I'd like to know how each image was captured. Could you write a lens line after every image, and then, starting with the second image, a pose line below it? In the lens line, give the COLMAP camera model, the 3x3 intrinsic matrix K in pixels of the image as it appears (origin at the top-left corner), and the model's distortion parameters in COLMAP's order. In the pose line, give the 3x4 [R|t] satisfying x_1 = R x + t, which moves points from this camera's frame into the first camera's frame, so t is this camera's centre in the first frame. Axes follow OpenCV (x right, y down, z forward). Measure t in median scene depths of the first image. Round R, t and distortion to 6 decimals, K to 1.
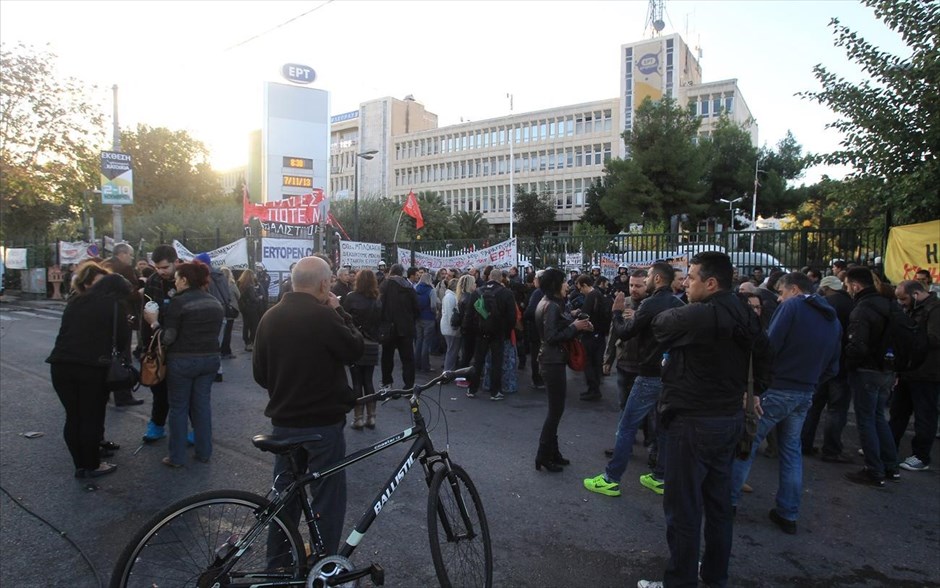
lens RADIAL K [[548.3, 0, 470.0], [0, 548.3, 294.0], [0, 0, 1]] dist [-0.107059, 0.058443]
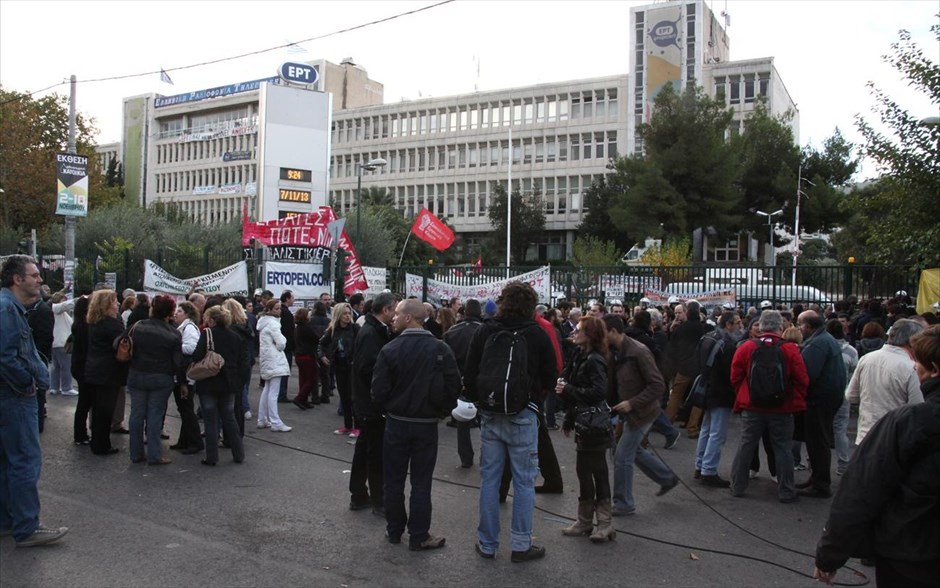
lens RADIAL K [[771.1, 0, 464.8], [0, 771.1, 283.8], [0, 0, 1]] dist [-0.139492, 0.119159]
pose [[0.997113, 0.011463, 0.075060, -0.037965], [-0.007526, 0.998591, -0.052527, -0.001098], [-0.075556, 0.051811, 0.995795, -0.066927]]
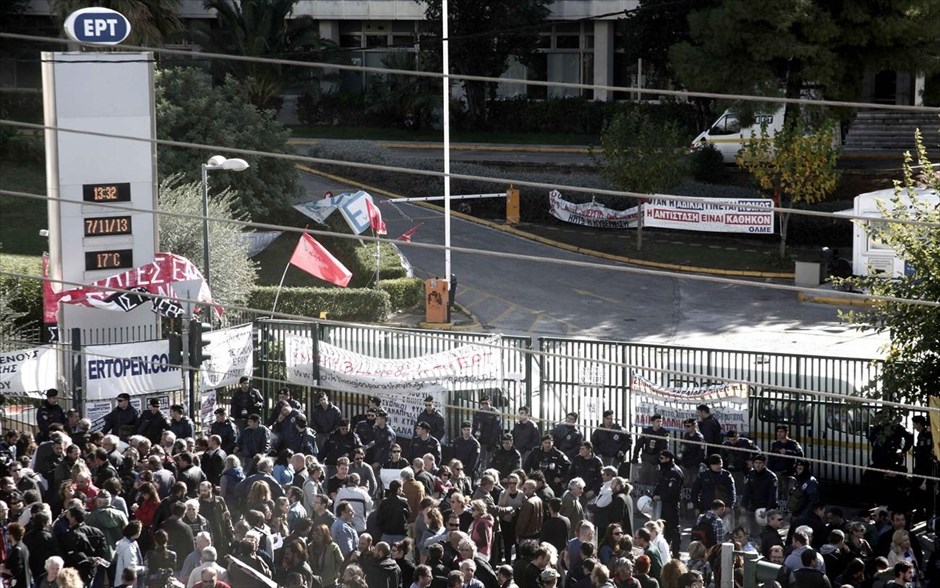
lens RADIAL K [[2537.3, 0, 470.0], [0, 2537.3, 294.0], [0, 0, 1]] dist [0.649464, 0.135068]
pose [[0.991192, -0.027811, 0.129483, -0.081660], [0.019036, 0.997468, 0.068522, -0.087461], [-0.131061, -0.065453, 0.989211, -0.474391]]
